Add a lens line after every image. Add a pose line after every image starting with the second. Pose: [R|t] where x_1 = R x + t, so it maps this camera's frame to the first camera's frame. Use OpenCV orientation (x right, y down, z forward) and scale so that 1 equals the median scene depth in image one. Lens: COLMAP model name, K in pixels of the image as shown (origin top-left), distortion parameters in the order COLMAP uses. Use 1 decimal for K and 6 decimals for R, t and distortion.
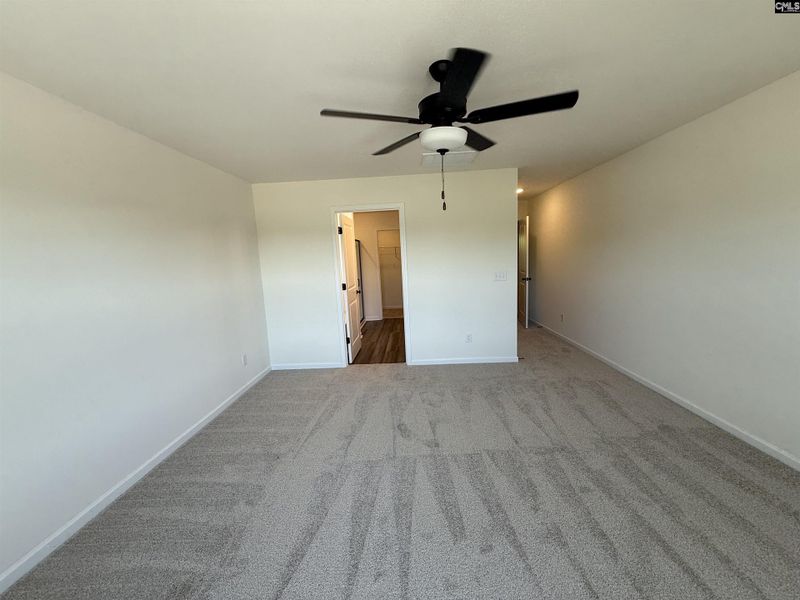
lens RADIAL K [[319.1, 0, 398.5], [0, 319.1, 300.1], [0, 0, 1]] dist [0.001016, -0.000071]
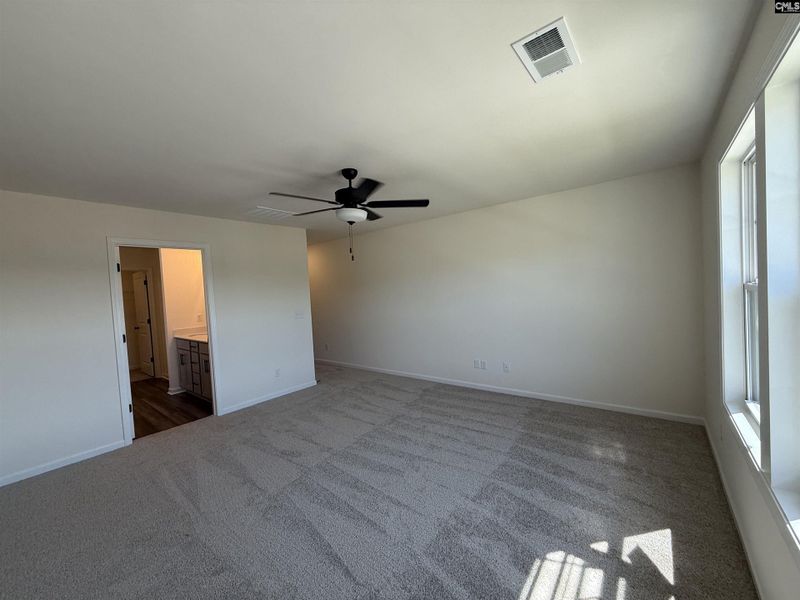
lens RADIAL K [[319.1, 0, 398.5], [0, 319.1, 300.1], [0, 0, 1]] dist [0.001016, -0.000071]
pose [[0.599743, -0.013809, 0.800073, -0.543486], [0.134491, 0.987367, -0.083774, 0.029975], [-0.788809, 0.157846, 0.594024, -0.008811]]
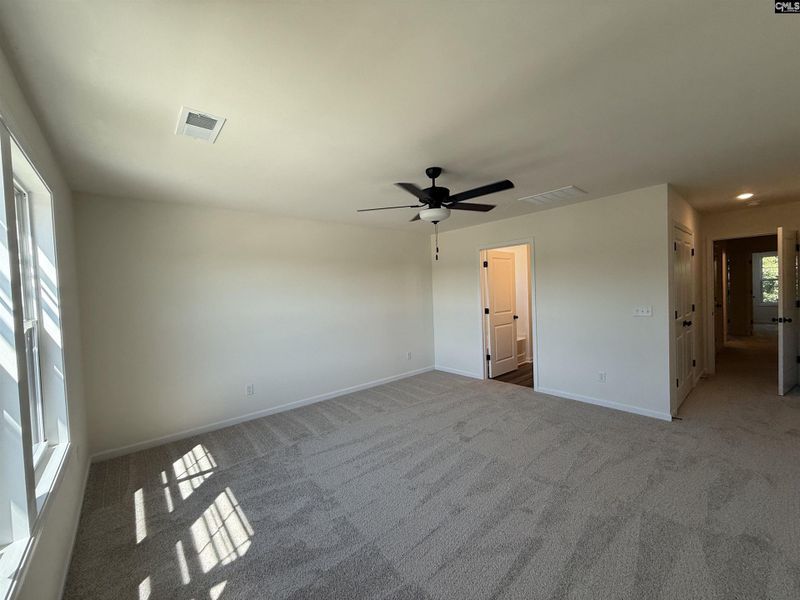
lens RADIAL K [[319.1, 0, 398.5], [0, 319.1, 300.1], [0, 0, 1]] dist [0.001016, -0.000071]
pose [[0.678924, 0.043630, -0.732911, 0.659111], [-0.095302, 0.995024, -0.029048, -0.022667], [0.727997, 0.089569, 0.679704, -0.067272]]
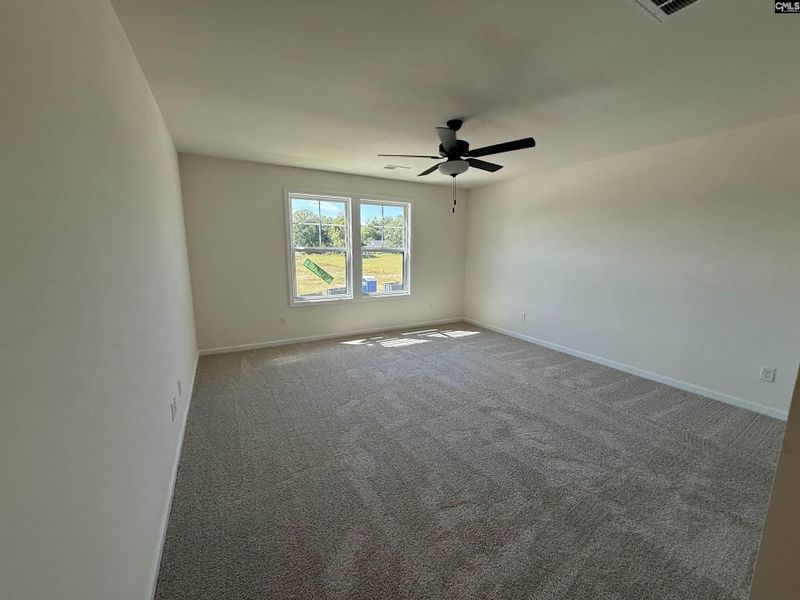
lens RADIAL K [[313.4, 0, 400.0], [0, 313.4, 300.0], [0, 0, 1]] dist [0.000040, -0.000017]
pose [[-0.855387, 0.127725, -0.501995, 0.698498], [-0.033403, 0.953504, 0.299524, -0.193831], [0.516911, 0.272977, -0.811349, 1.322889]]
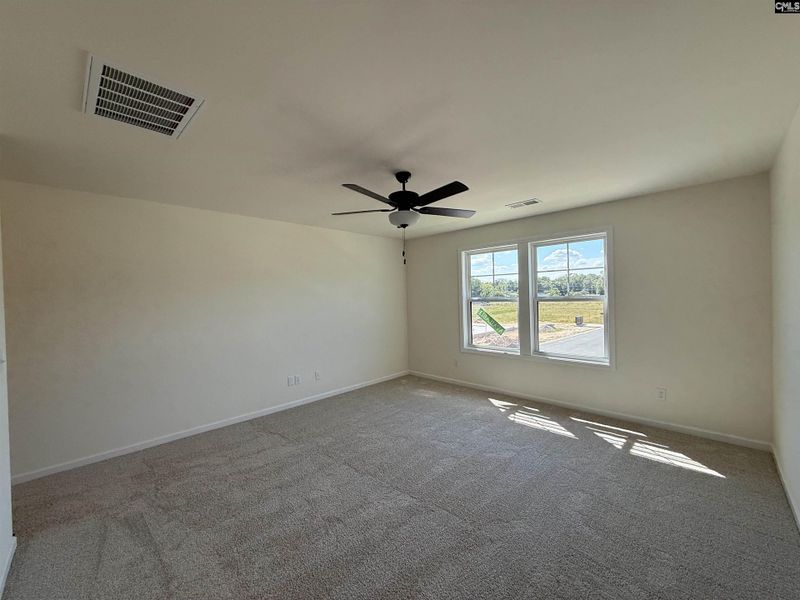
lens RADIAL K [[319.1, 0, 398.5], [0, 319.1, 300.1], [0, 0, 1]] dist [0.001016, -0.000071]
pose [[-0.738805, 0.056212, 0.671571, -0.472051], [0.146255, 0.986139, 0.078356, -0.144125], [-0.657858, 0.156111, -0.736786, 1.262813]]
